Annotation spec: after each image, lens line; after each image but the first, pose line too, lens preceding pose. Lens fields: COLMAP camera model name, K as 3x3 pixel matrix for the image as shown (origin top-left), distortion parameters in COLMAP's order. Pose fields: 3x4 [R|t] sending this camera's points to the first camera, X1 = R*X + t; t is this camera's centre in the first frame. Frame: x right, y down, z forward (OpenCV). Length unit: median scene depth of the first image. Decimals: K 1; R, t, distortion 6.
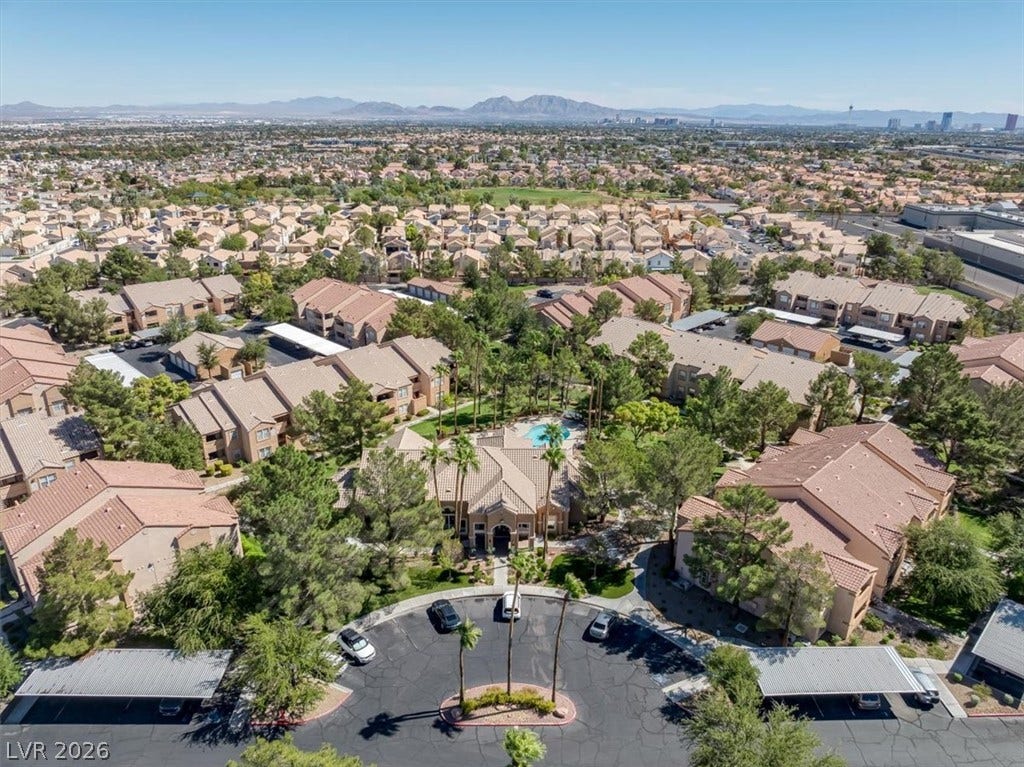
lens RADIAL K [[732.2, 0, 510.4], [0, 732.2, 377.8], [0, 0, 1]] dist [-0.037076, 0.010058]
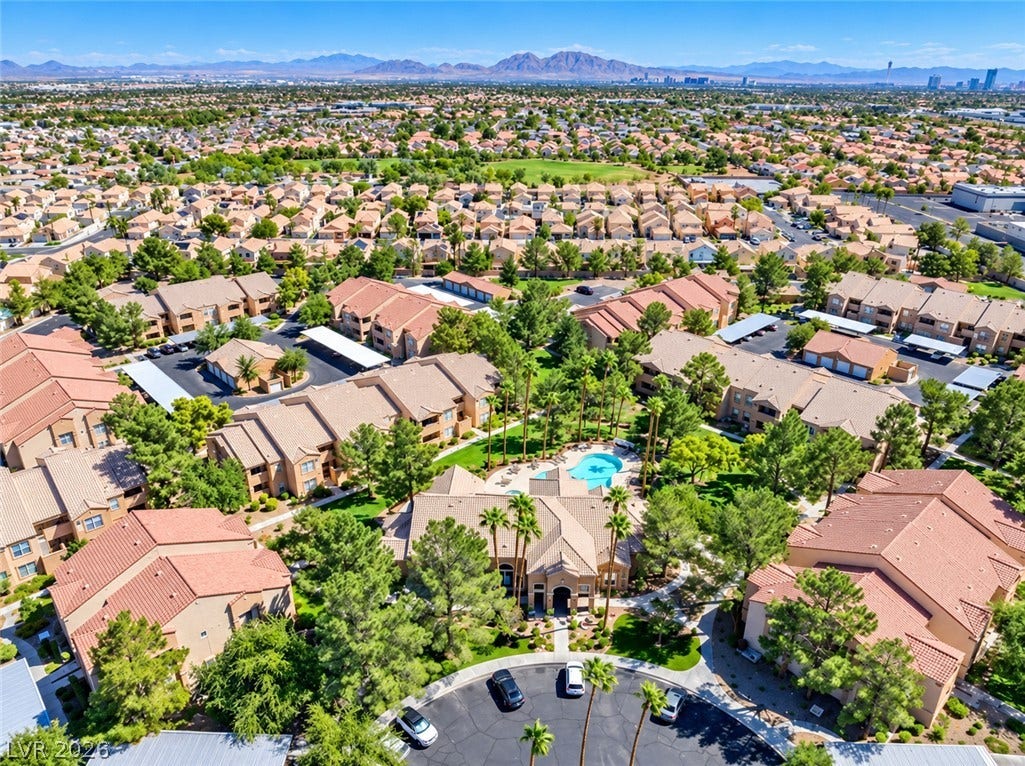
lens RADIAL K [[732.9, 0, 510.9], [0, 732.9, 377.3], [0, 0, 1]] dist [-0.037076, 0.010058]
pose [[0.999507, 0.009399, -0.029953, -0.019085], [-0.007912, 0.998748, 0.049399, -0.043352], [0.030379, -0.049138, 0.998330, 0.018921]]
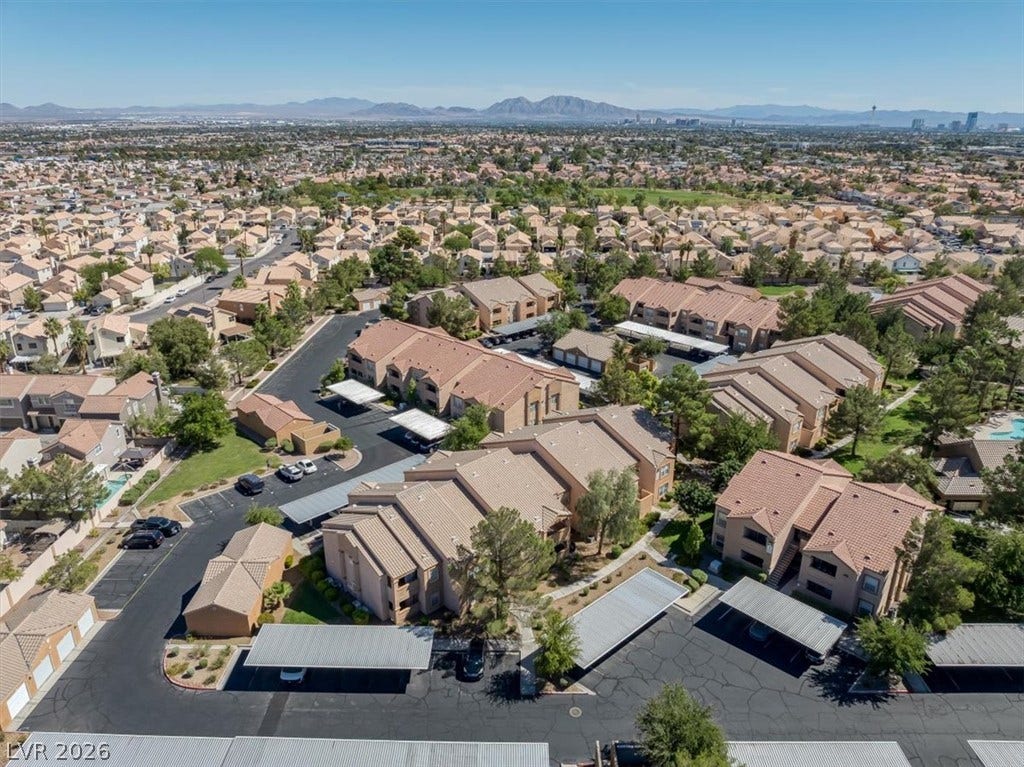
lens RADIAL K [[732.2, 0, 510.4], [0, 732.2, 377.8], [0, 0, 1]] dist [-0.037076, 0.010058]
pose [[0.999826, 0.004830, -0.017993, -0.342822], [-0.004845, 0.999988, -0.000748, 0.004895], [0.017989, 0.000835, 0.999838, -0.022916]]
